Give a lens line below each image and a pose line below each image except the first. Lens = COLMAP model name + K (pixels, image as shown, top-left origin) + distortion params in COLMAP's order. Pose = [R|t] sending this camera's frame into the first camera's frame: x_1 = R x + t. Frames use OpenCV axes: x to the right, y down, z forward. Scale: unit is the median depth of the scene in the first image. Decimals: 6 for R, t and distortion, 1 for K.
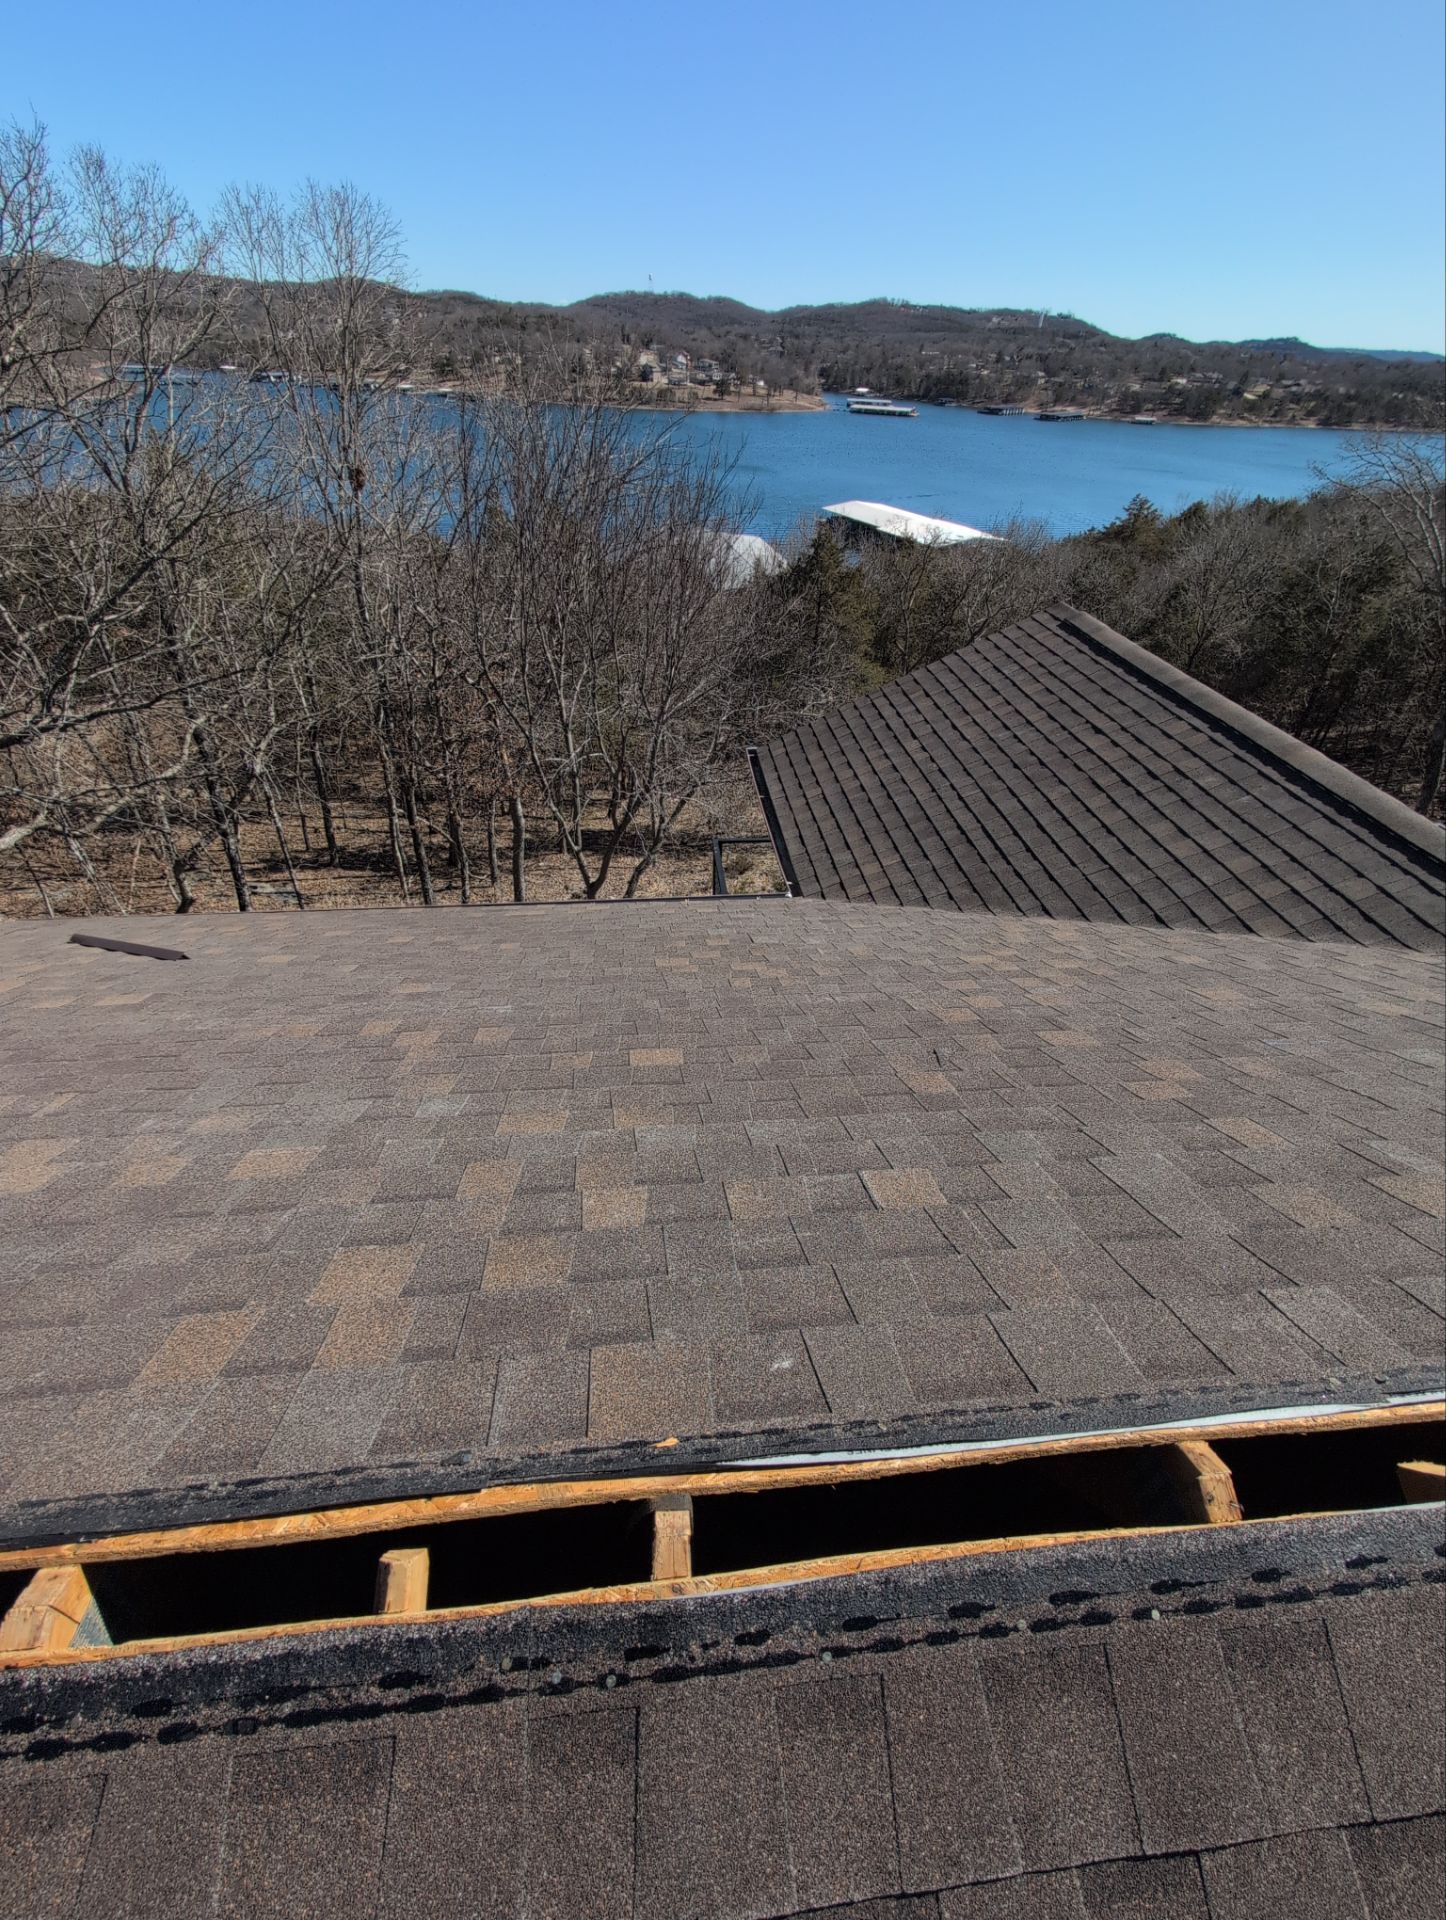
lens RADIAL K [[817.7, 0, 723.0], [0, 817.7, 960.0], [0, 0, 1]] dist [0.000876, 0.000126]
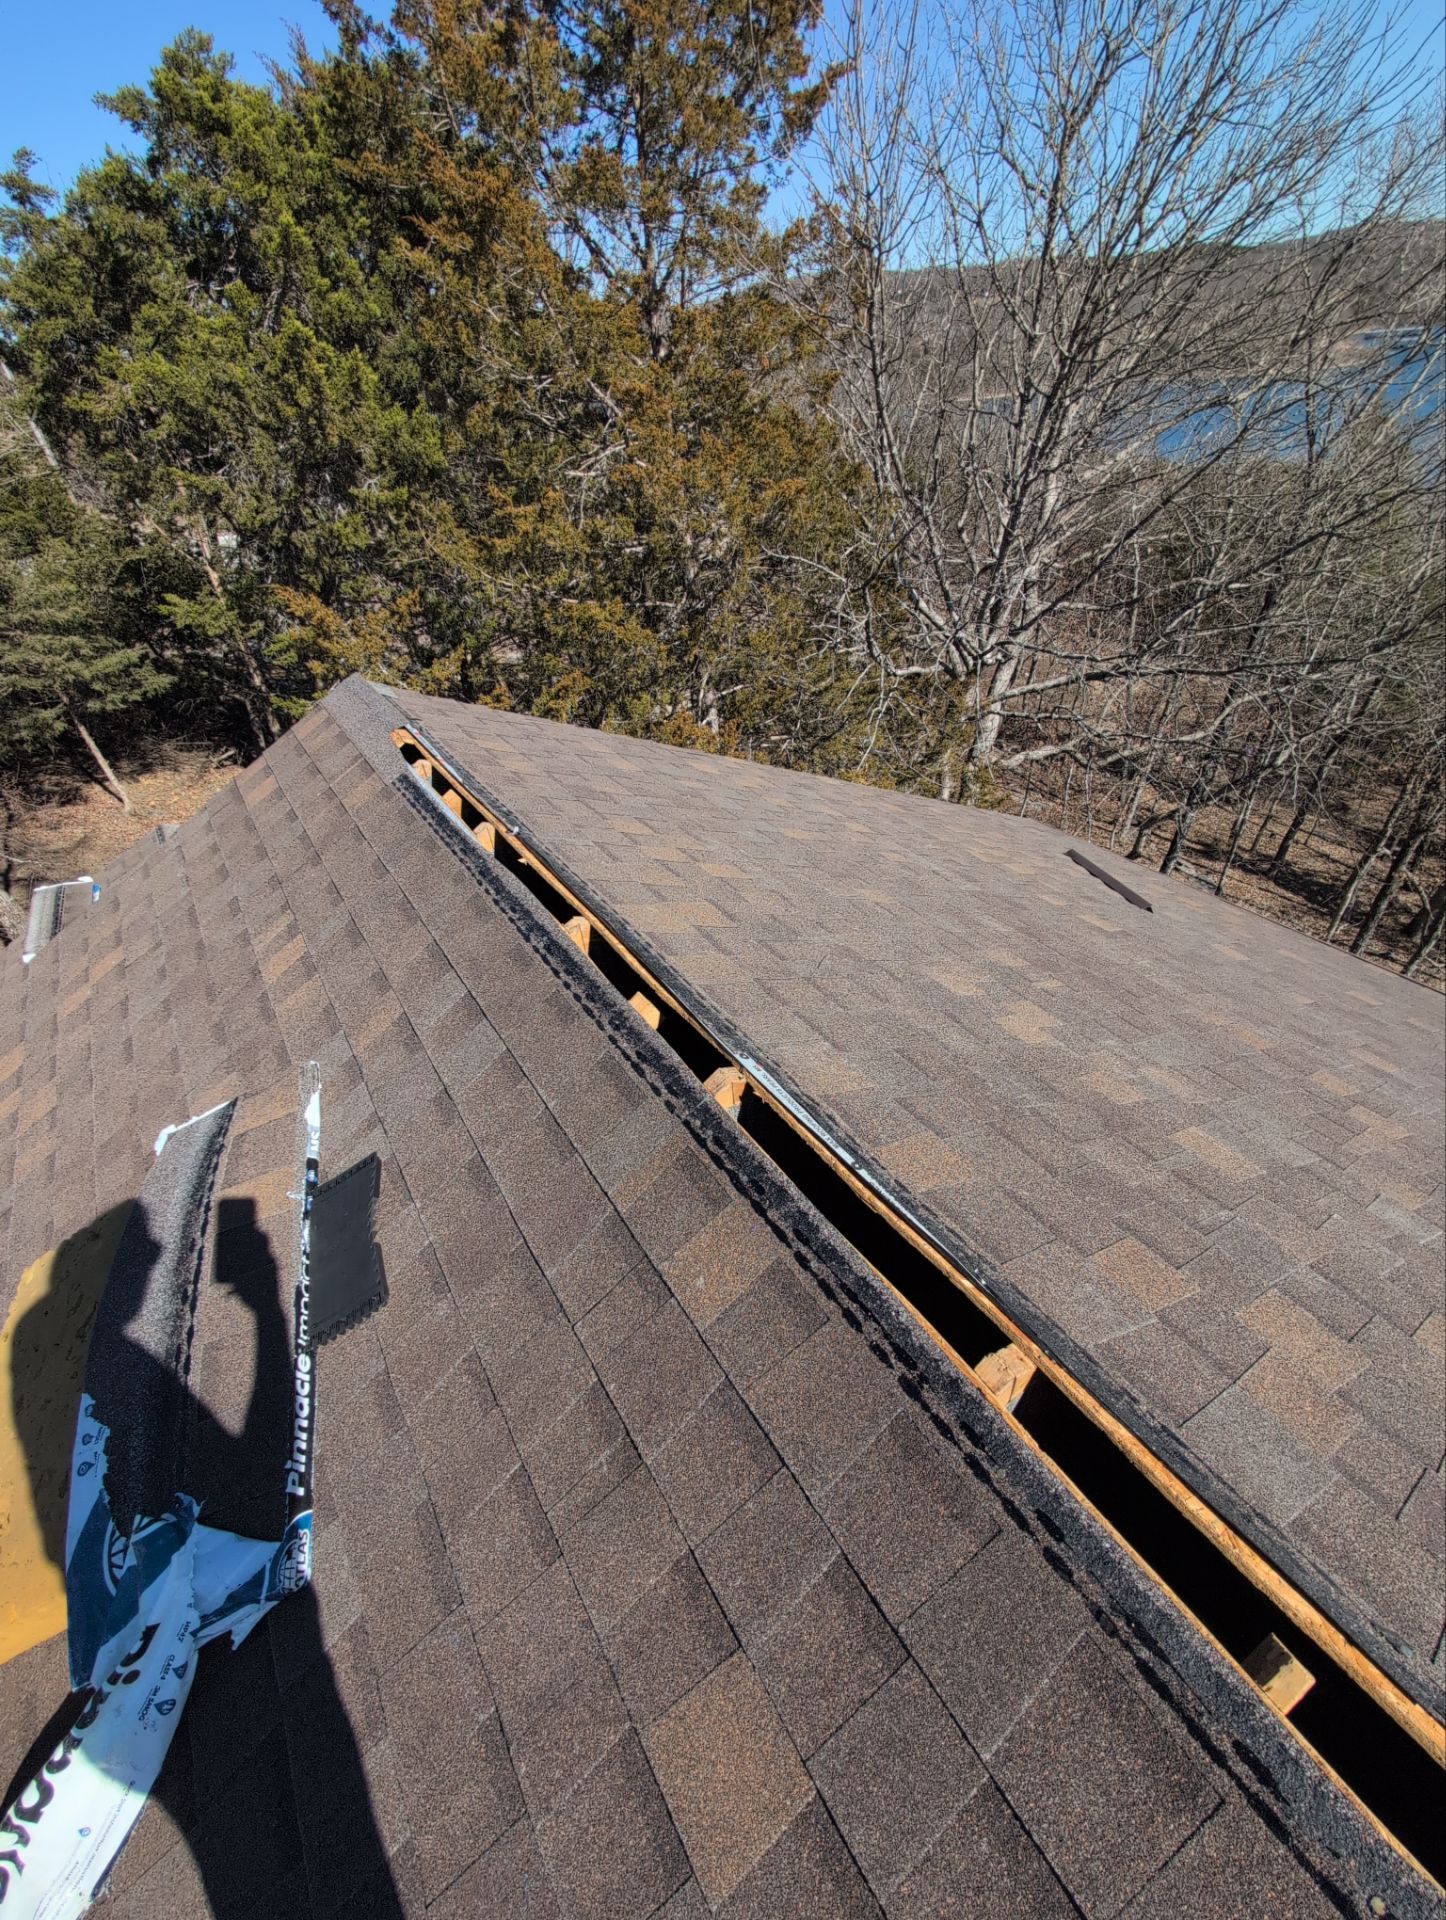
lens RADIAL K [[817.7, 0, 723.0], [0, 817.7, 960.0], [0, 0, 1]] dist [0.000876, 0.000126]
pose [[0.451350, 0.477923, -0.753573, -0.118057], [-0.459009, 0.848540, 0.263231, 0.040060], [0.765241, 0.227088, 0.602359, -0.066838]]
